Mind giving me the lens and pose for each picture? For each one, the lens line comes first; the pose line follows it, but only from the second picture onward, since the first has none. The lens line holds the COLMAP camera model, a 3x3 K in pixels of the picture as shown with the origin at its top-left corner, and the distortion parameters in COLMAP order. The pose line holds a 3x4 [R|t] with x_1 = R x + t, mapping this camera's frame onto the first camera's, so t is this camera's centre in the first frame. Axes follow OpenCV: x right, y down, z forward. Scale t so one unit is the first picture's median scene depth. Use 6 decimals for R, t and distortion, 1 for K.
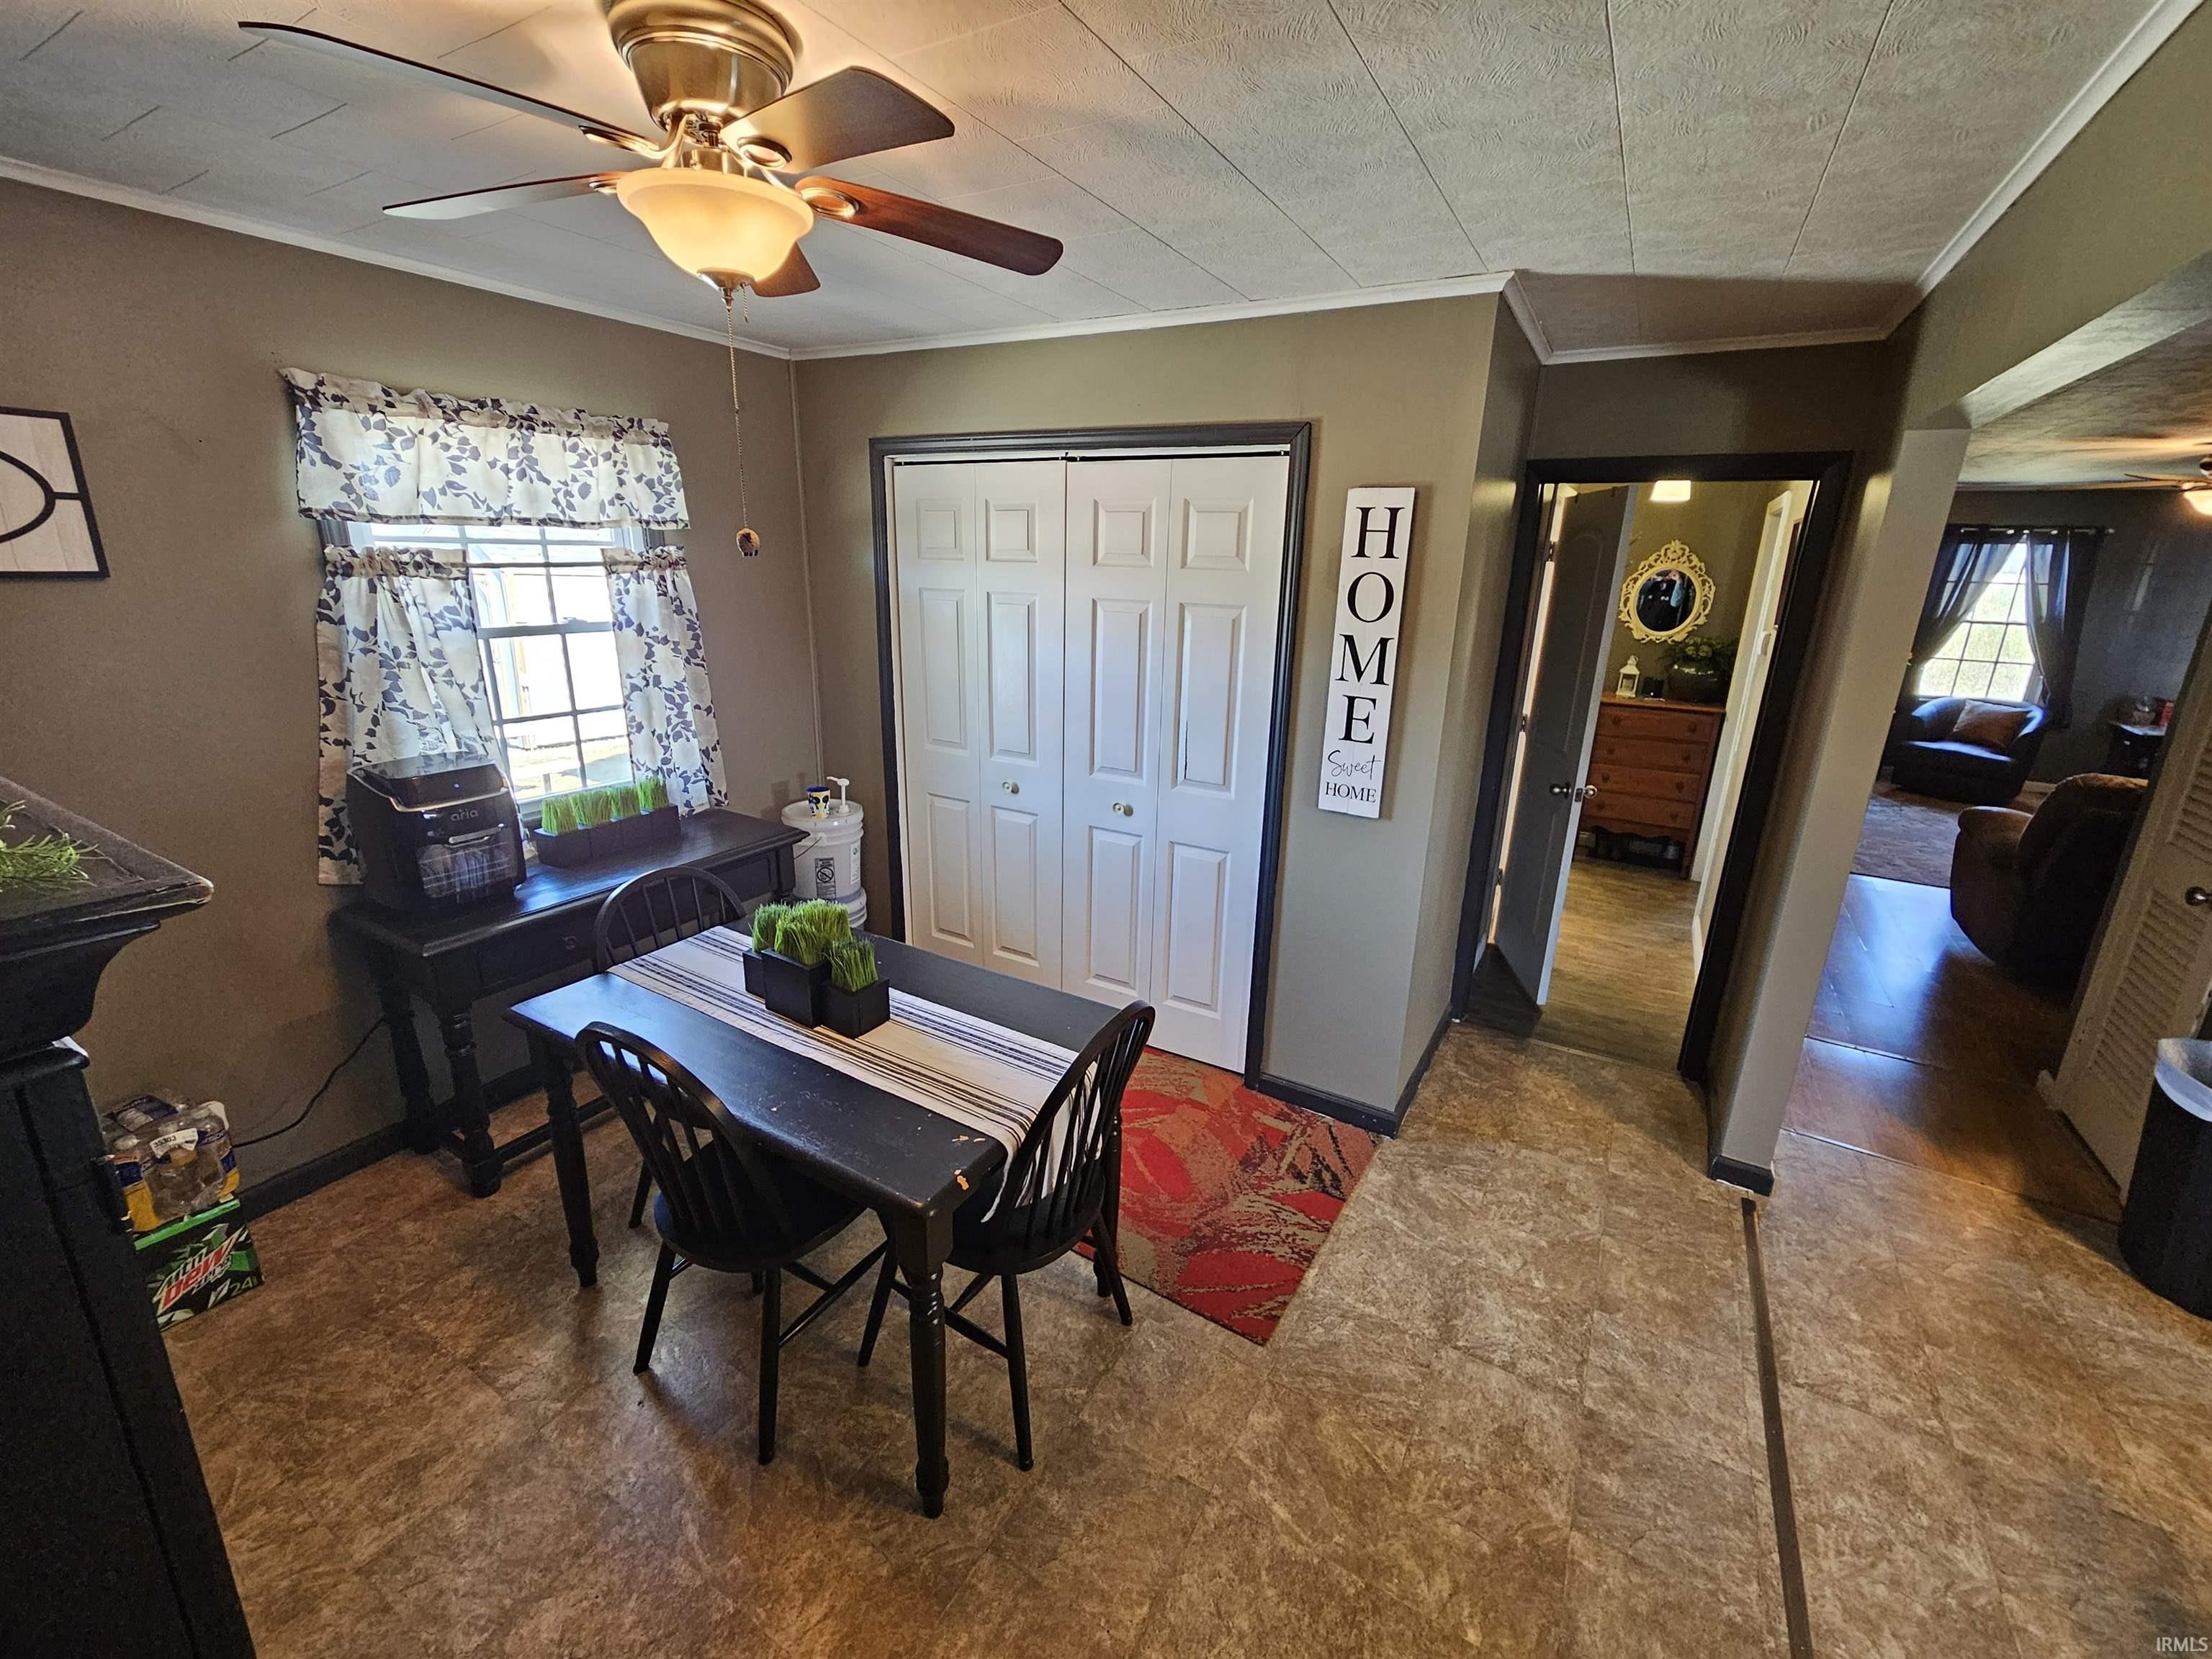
lens RADIAL K [[908.5, 0, 1097.1], [0, 908.5, 811.1], [0, 0, 1]] dist [0.000421, 0.000393]
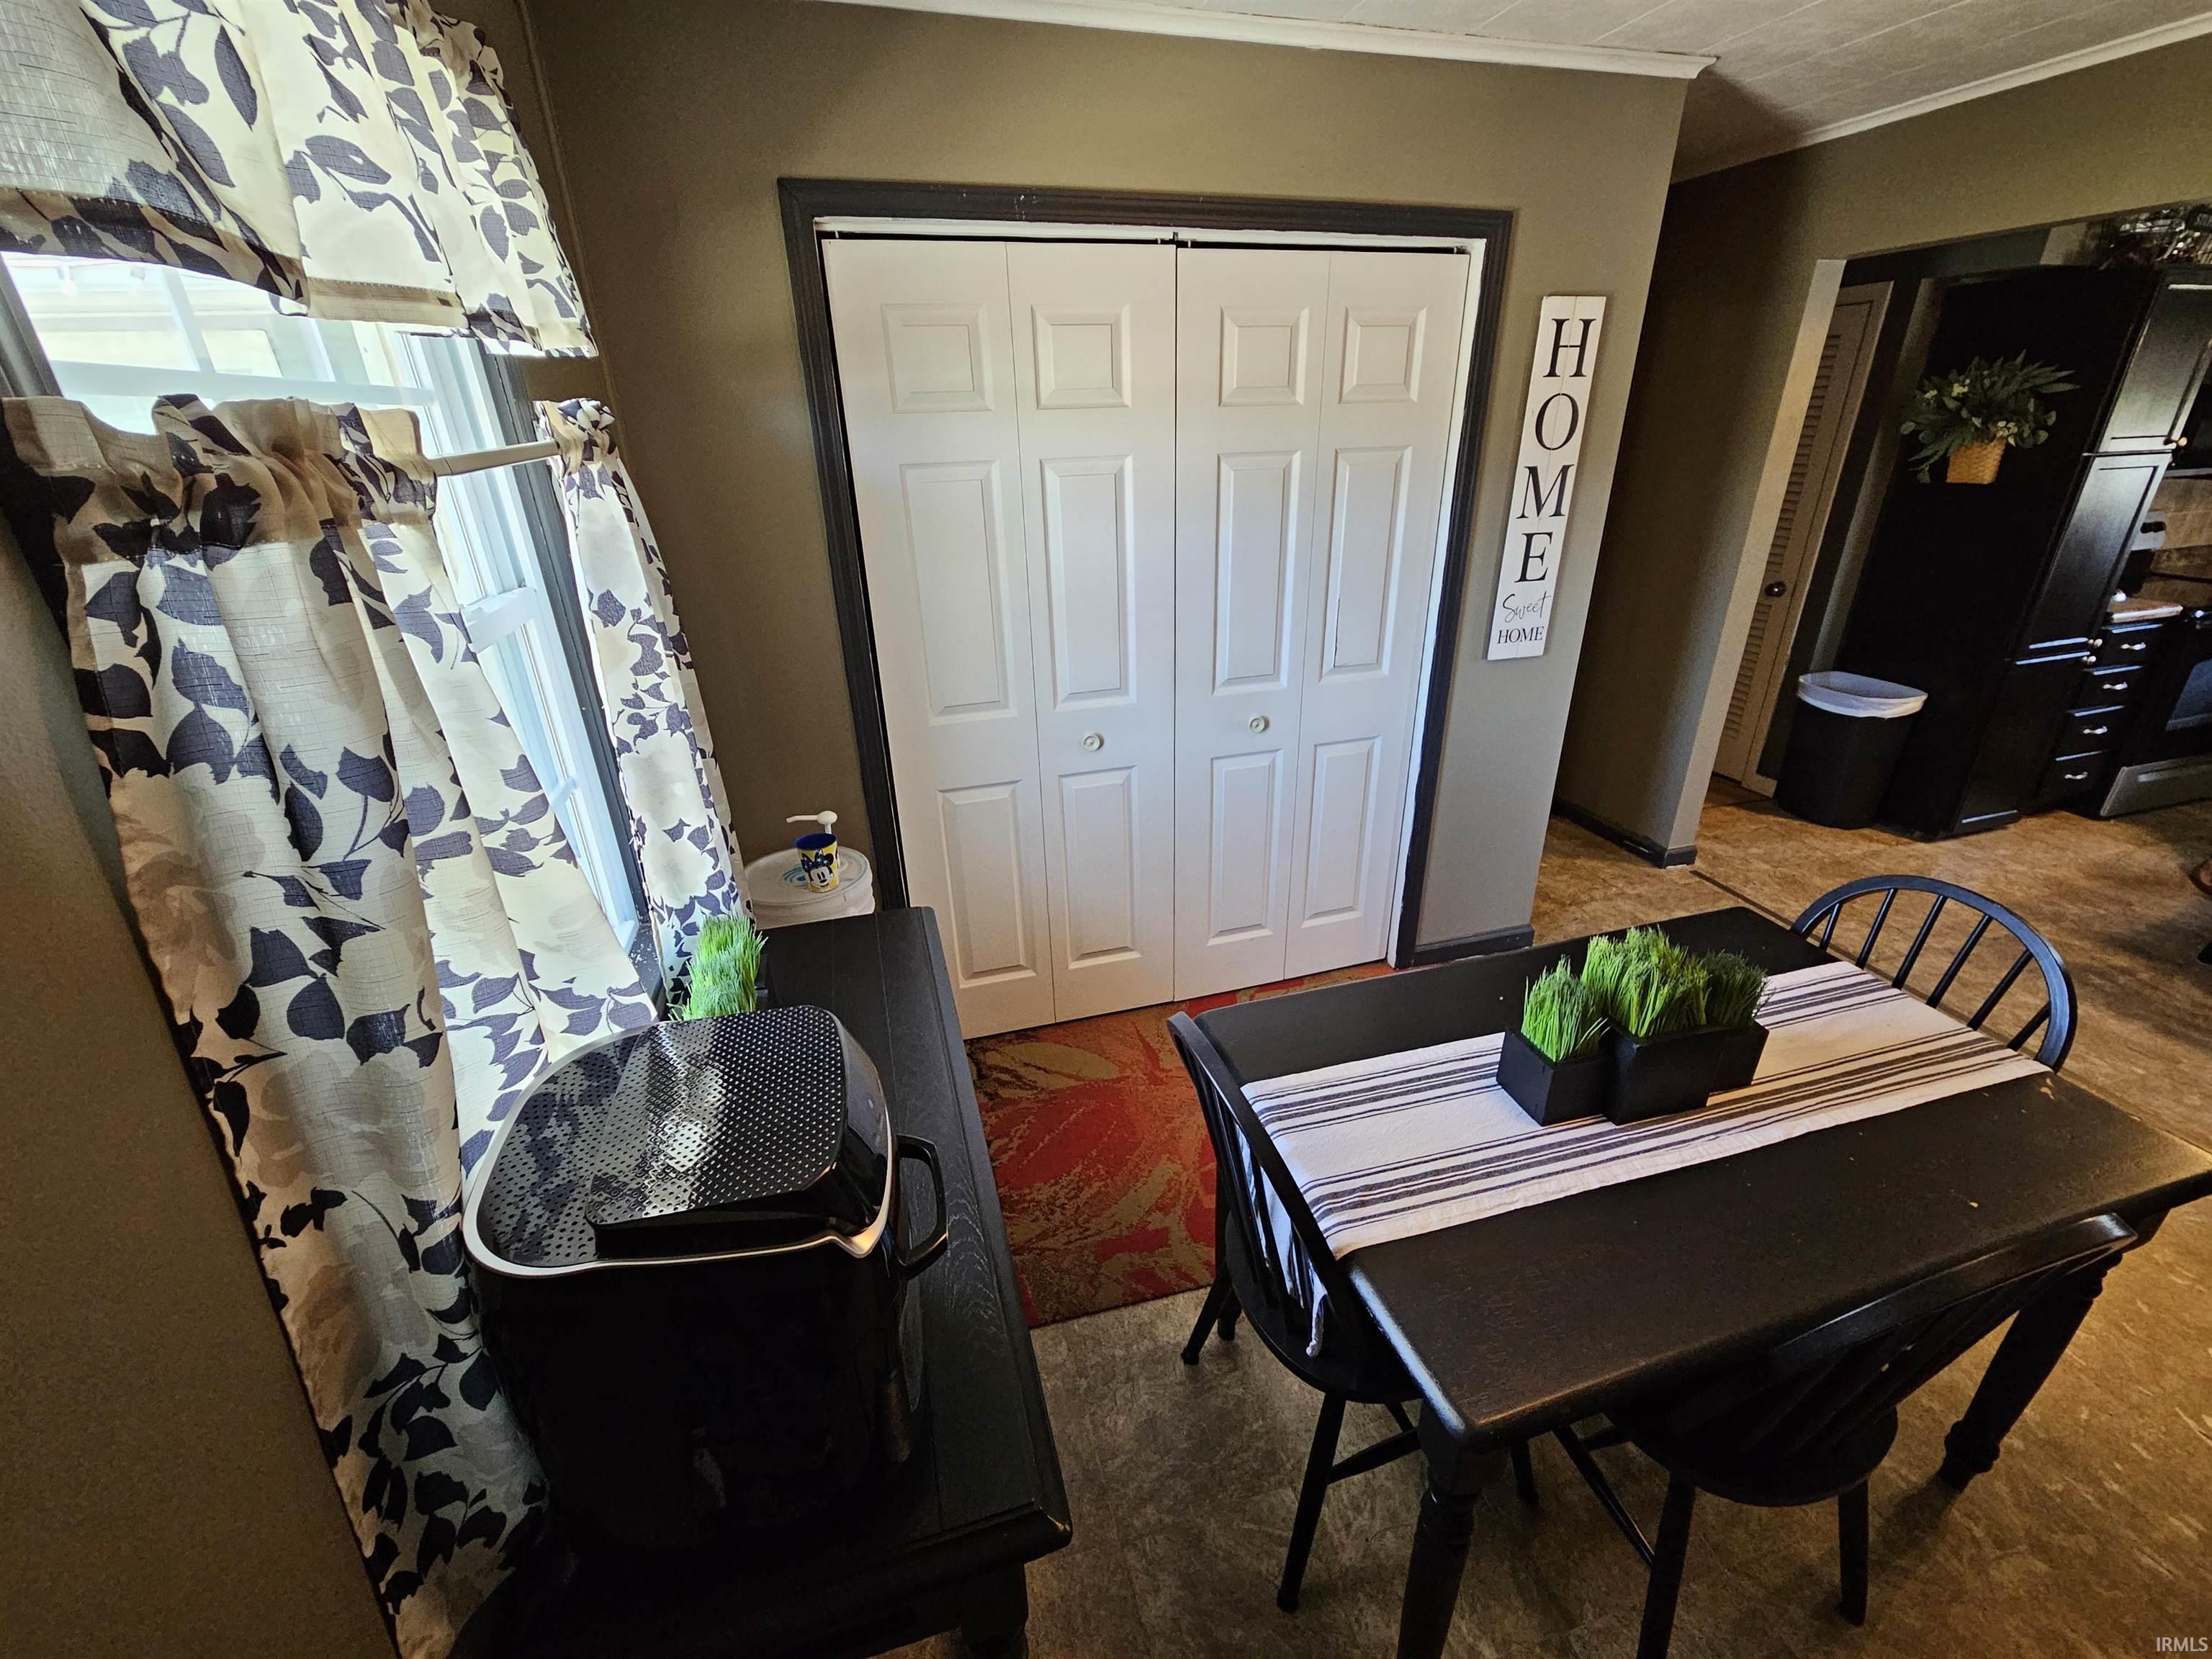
lens RADIAL K [[914.2, 0, 1119.1], [0, 914.2, 819.9], [0, 0, 1]] dist [0.000143, -0.000092]
pose [[0.686576, -0.333329, 0.646147, -0.732668], [0.238436, 0.942792, 0.233006, -0.169026], [-0.686849, -0.005911, 0.726776, 0.597508]]
